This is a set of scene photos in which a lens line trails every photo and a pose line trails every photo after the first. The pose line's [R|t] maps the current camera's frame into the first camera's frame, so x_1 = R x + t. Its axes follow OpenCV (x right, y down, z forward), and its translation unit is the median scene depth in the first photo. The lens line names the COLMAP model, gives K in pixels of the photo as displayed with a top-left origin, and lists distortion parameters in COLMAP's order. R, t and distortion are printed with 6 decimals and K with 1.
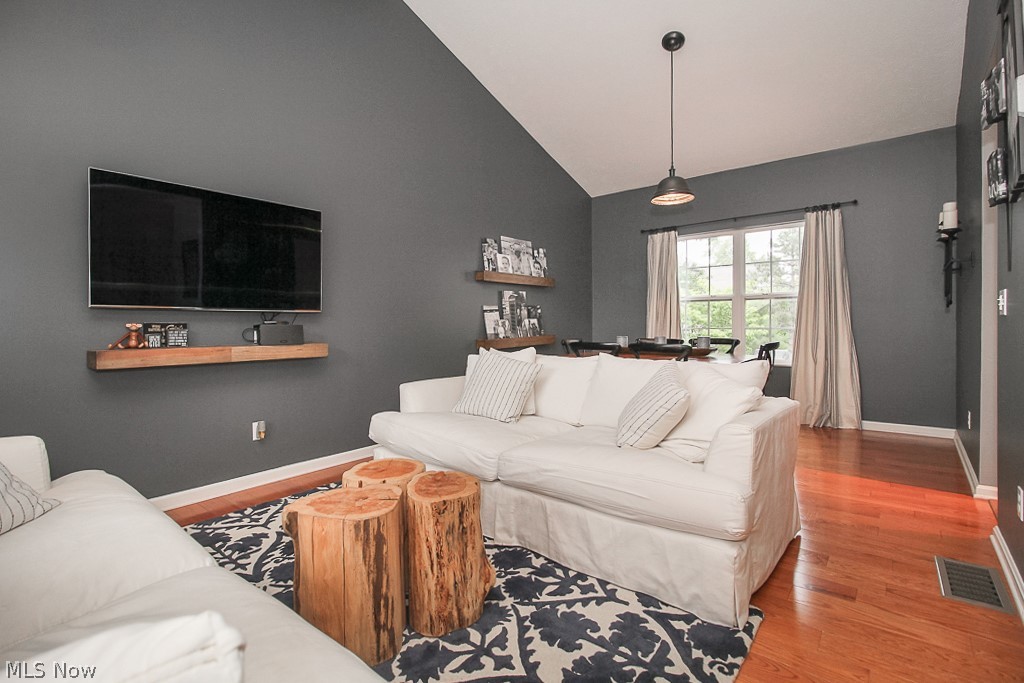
lens RADIAL K [[483.0, 0, 512.2], [0, 483.0, 333.0], [0, 0, 1]] dist [-0.002578, -0.000981]
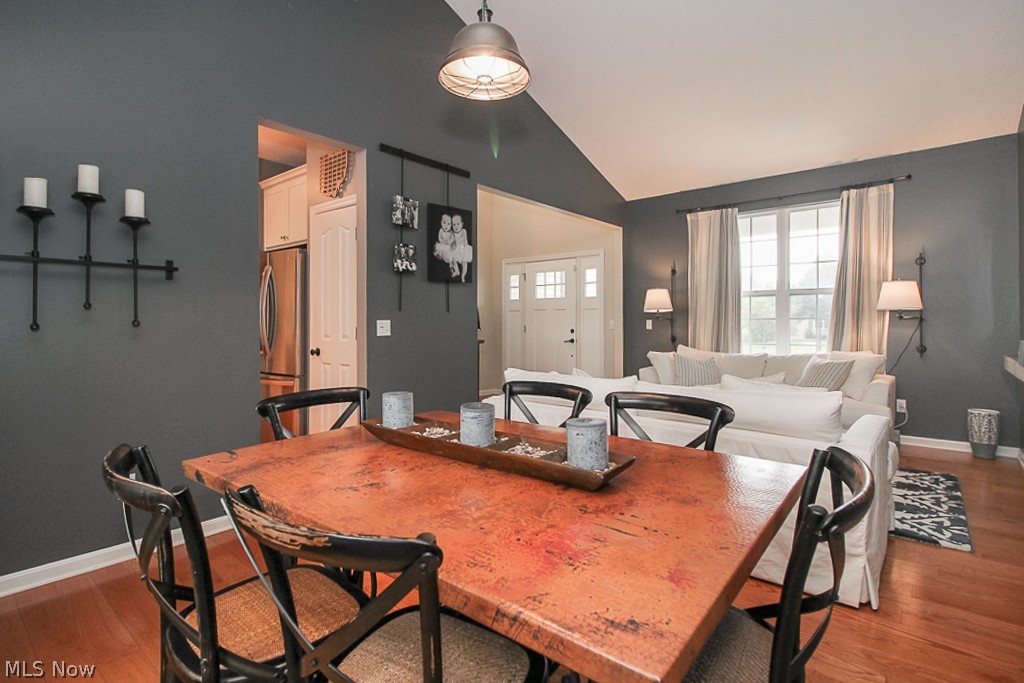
lens RADIAL K [[495.1, 0, 537.7], [0, 495.1, 323.7], [0, 0, 1]] dist [0.001351, -0.000426]
pose [[-0.999753, 0.009985, -0.019865, 1.317245], [0.009760, 0.999887, 0.011413, -0.092776], [0.019977, 0.011217, -0.999738, 2.567547]]
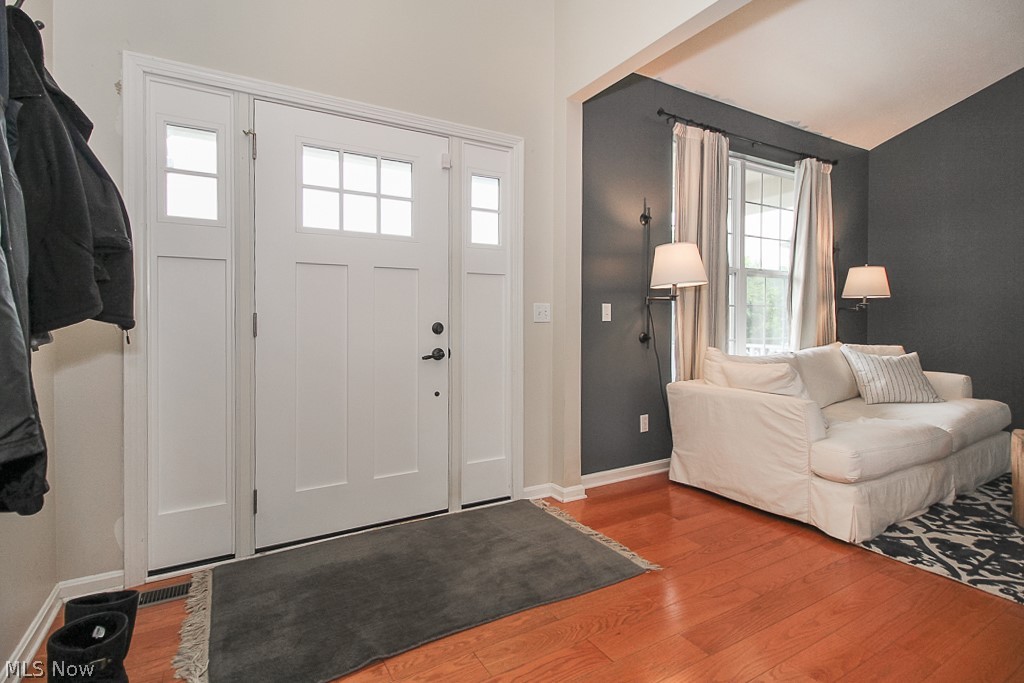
lens RADIAL K [[490.1, 0, 506.4], [0, 490.1, 321.6], [0, 0, 1]] dist [0.016488, -0.000408]
pose [[-0.383247, 0.007210, -0.923618, 2.008497], [-0.011604, 0.999853, 0.012620, -0.045773], [0.923573, 0.015555, -0.383107, 0.216808]]
